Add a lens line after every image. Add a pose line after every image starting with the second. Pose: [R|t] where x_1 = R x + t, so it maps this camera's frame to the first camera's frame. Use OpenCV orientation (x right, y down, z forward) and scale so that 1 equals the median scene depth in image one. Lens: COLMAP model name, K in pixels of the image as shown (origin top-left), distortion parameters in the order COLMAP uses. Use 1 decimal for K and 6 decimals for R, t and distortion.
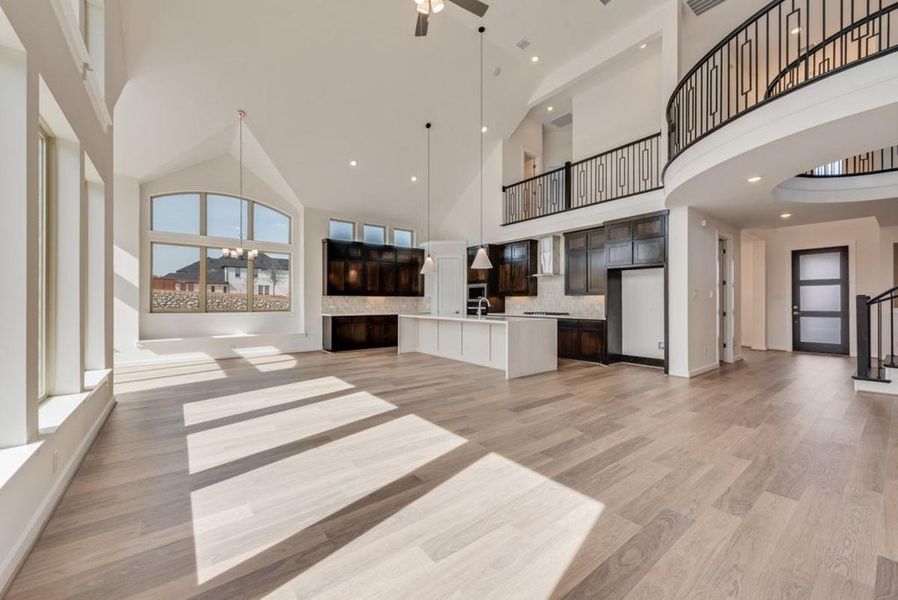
lens RADIAL K [[350.7, 0, 449.0], [0, 350.7, 300.0], [0, 0, 1]] dist [0.004008, 0.000274]
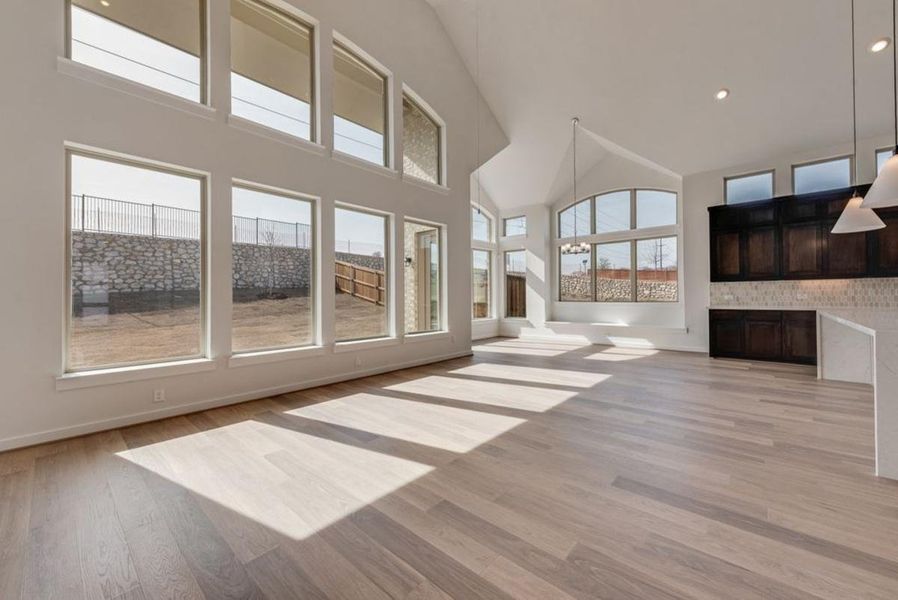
lens RADIAL K [[355.2, 0, 441.2], [0, 355.2, 292.3], [0, 0, 1]] dist [0.002224, 0.000354]
pose [[0.163750, -0.013436, -0.986410, 0.353053], [0.014373, 0.999834, -0.011233, 0.010957], [0.986397, -0.012338, 0.163916, 0.325477]]
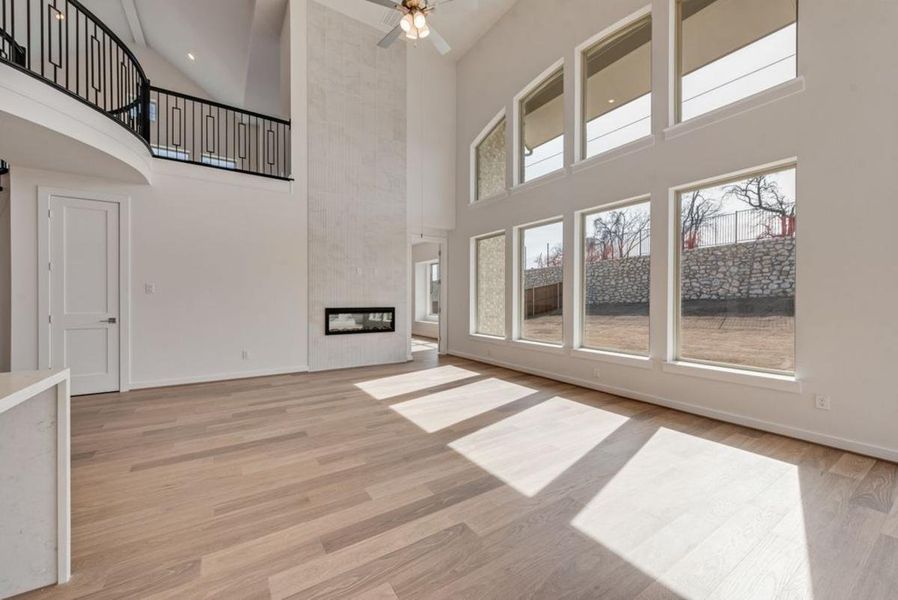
lens RADIAL K [[350.7, 0, 449.0], [0, 350.7, 300.0], [0, 0, 1]] dist [0.004008, 0.000274]
pose [[-0.996427, -0.001123, 0.084447, -0.109931], [-0.001451, 0.999992, -0.003816, 0.005707], [-0.084442, -0.003925, -0.996421, 0.905519]]
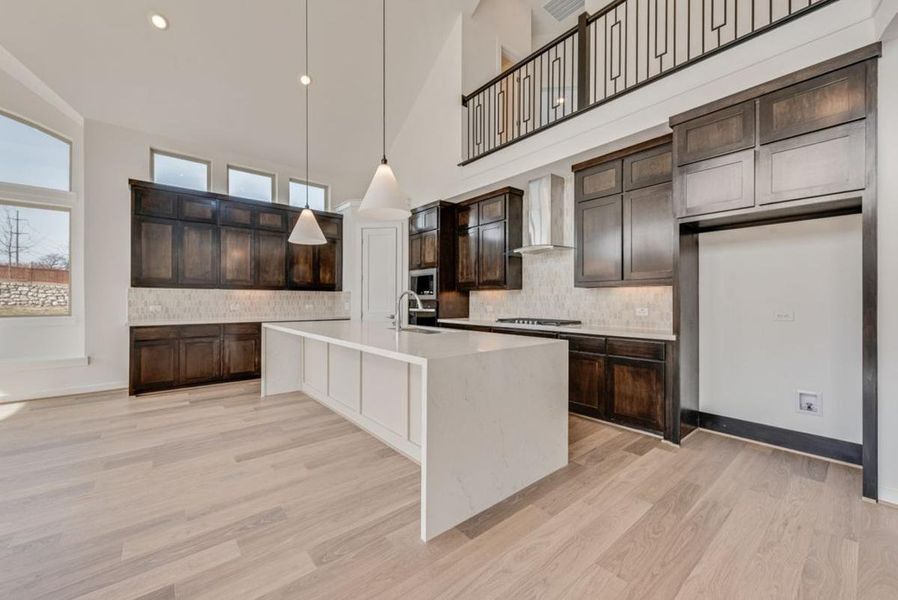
lens RADIAL K [[350.7, 0, 449.0], [0, 350.7, 300.0], [0, 0, 1]] dist [0.004008, 0.000274]
pose [[0.999387, 0.002813, 0.034905, 0.128895], [-0.002939, 0.999989, 0.003557, 0.004406], [-0.034894, -0.003657, 0.999384, 0.494341]]
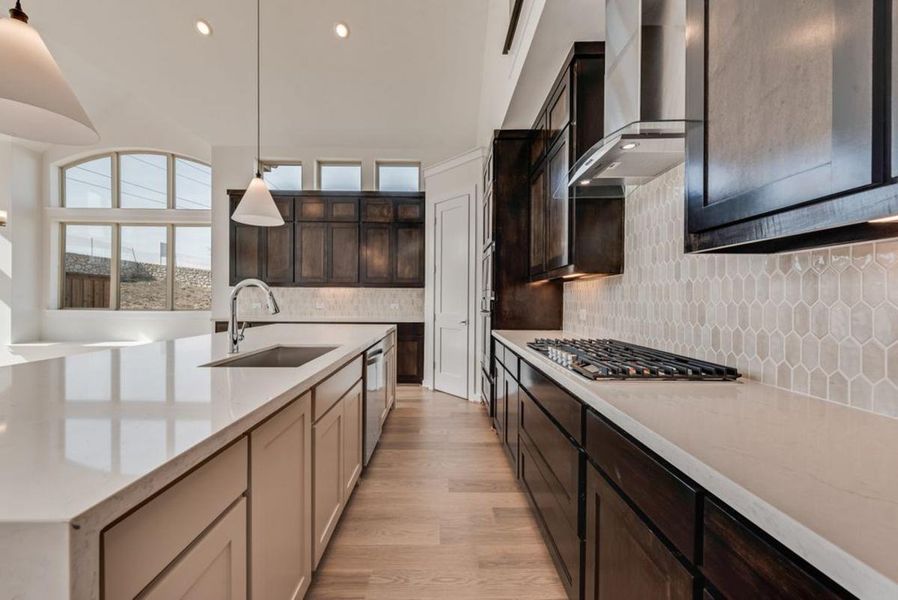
lens RADIAL K [[354.9, 0, 449.0], [0, 354.9, 300.0], [0, 0, 1]] dist [0.002977, 0.000196]
pose [[0.792715, 0.006477, -0.609558, 0.351633], [-0.002343, 0.999969, 0.007579, 0.006279], [0.609588, -0.004580, 0.792705, 0.828440]]
